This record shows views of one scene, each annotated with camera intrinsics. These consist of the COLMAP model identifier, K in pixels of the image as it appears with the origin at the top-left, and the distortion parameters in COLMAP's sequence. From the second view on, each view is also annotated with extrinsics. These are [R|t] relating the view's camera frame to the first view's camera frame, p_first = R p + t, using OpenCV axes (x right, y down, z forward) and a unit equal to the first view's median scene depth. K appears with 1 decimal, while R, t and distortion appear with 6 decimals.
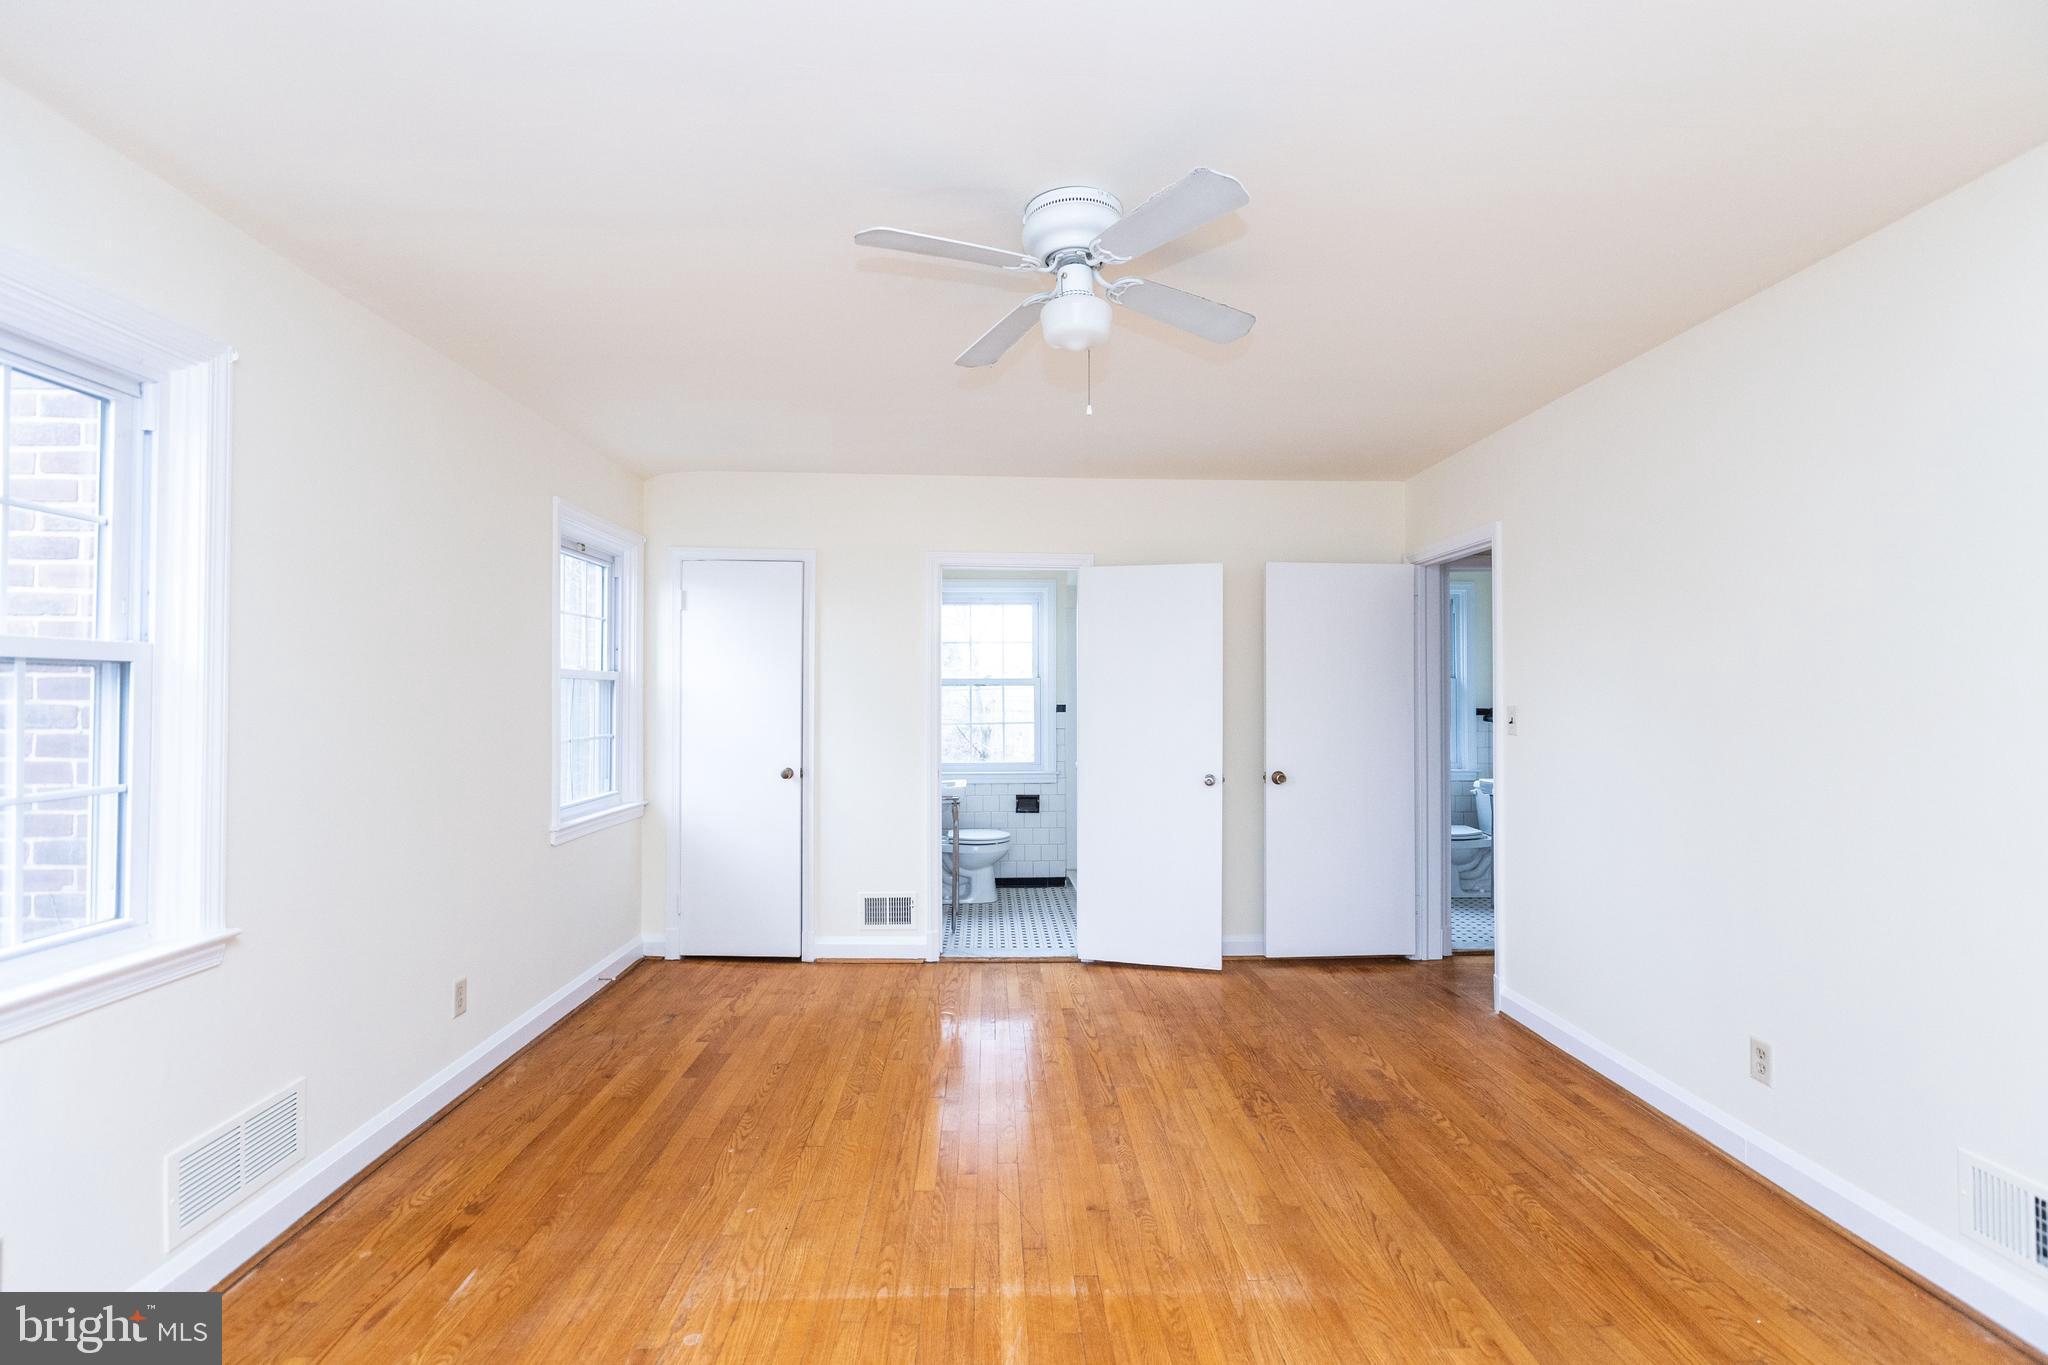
lens RADIAL K [[955.0, 0, 1032.0], [0, 955.0, 676.4], [0, 0, 1]] dist [-0.002981, -0.000493]
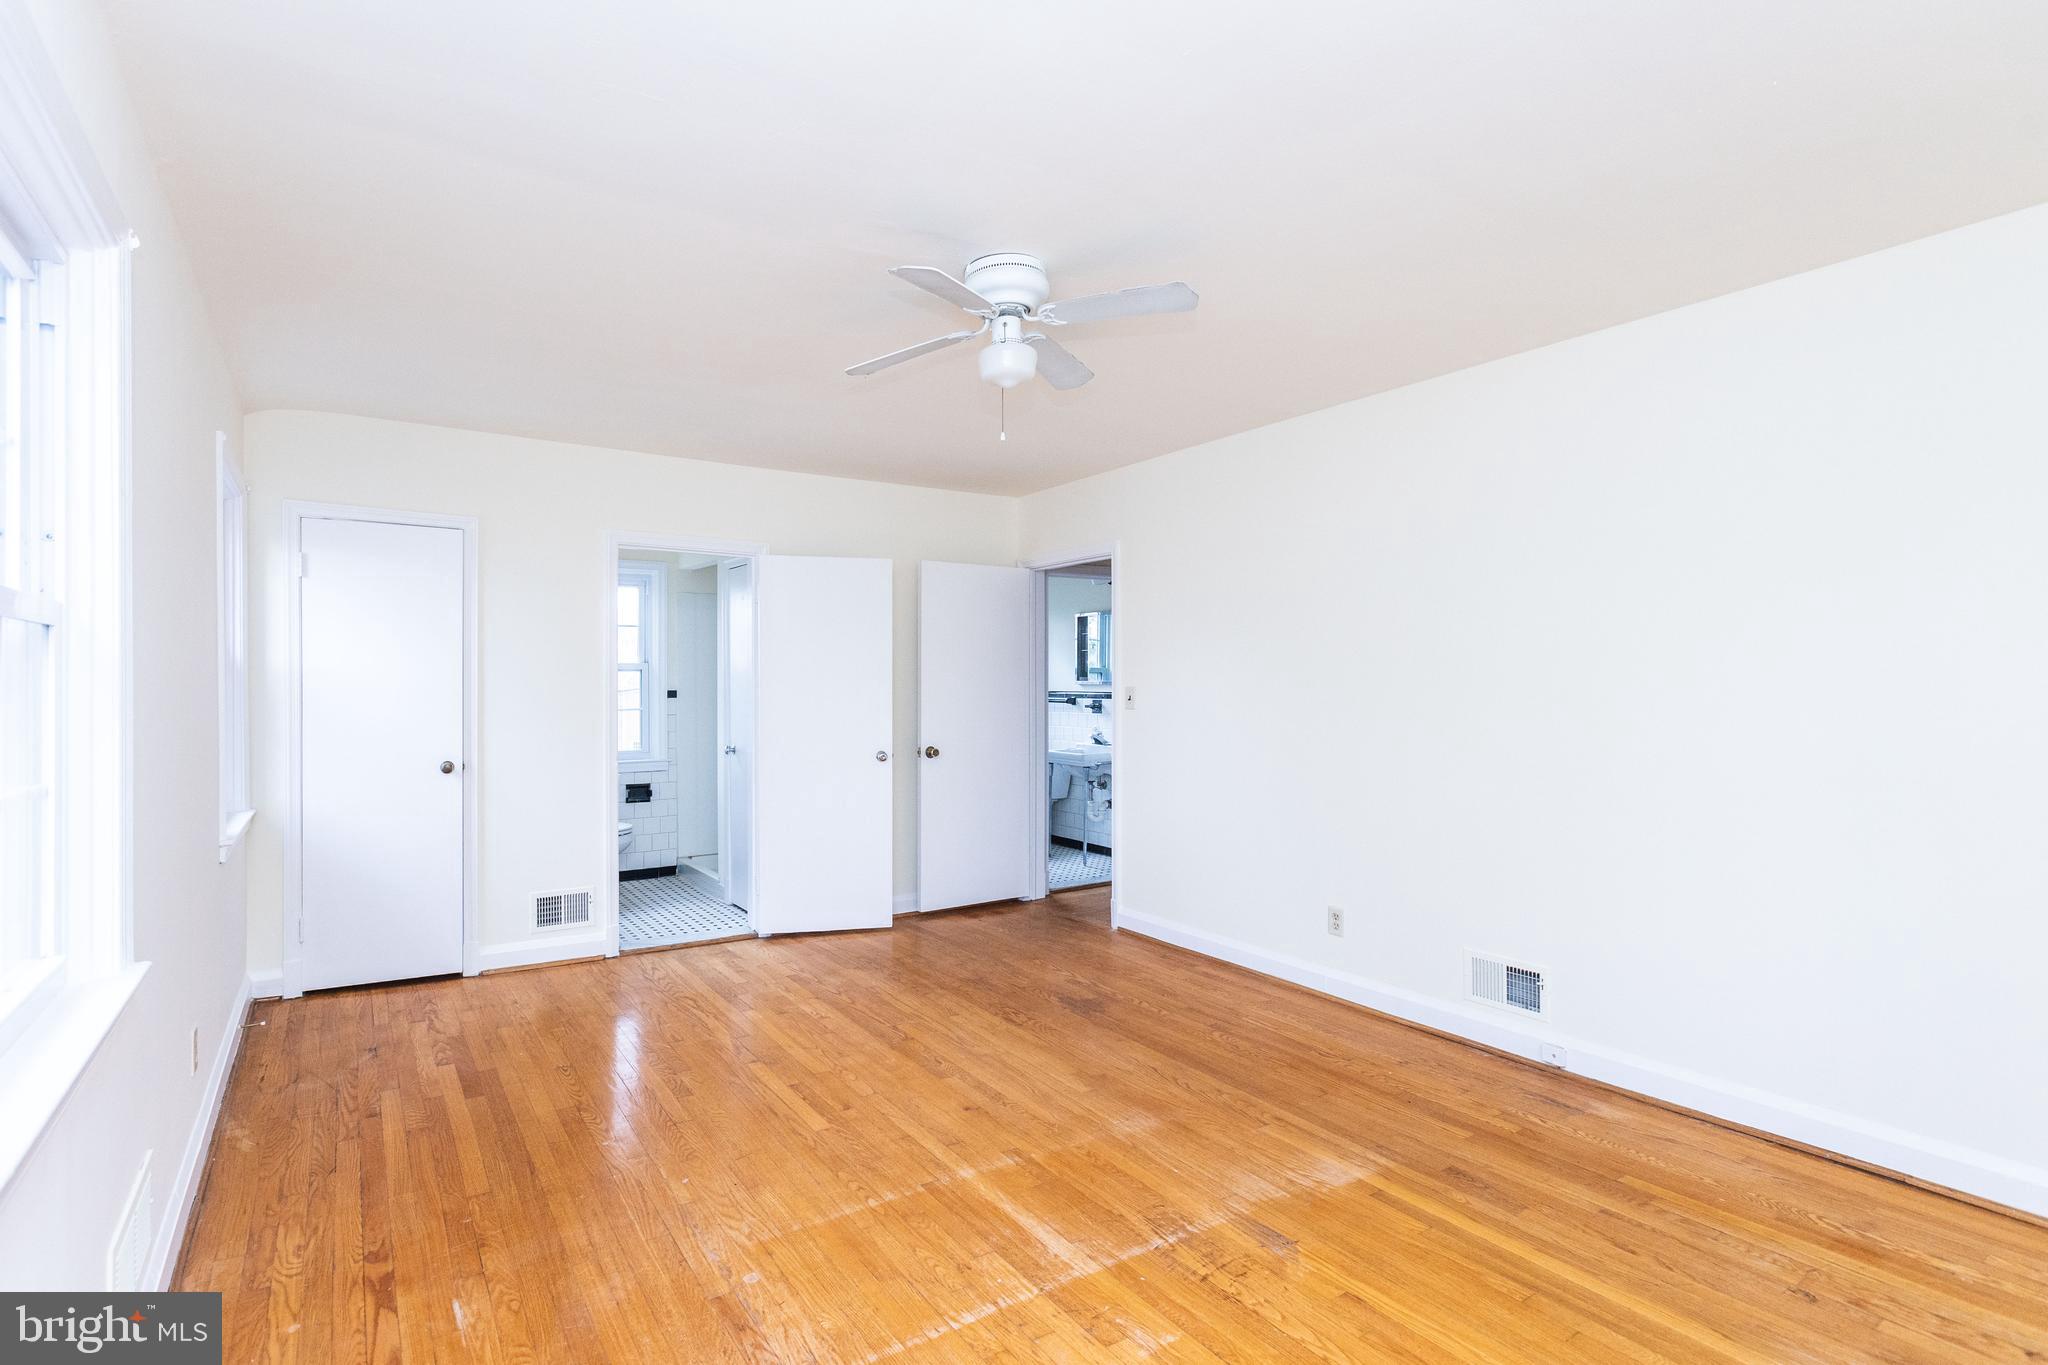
lens RADIAL K [[969.6, 0, 969.4], [0, 969.6, 684.1], [0, 0, 1]] dist [0.004706, 0.000339]
pose [[0.872038, -0.003360, 0.489426, -0.425804], [-0.006408, 0.999812, 0.018282, 0.006962], [-0.489396, -0.019079, 0.871853, -0.033540]]
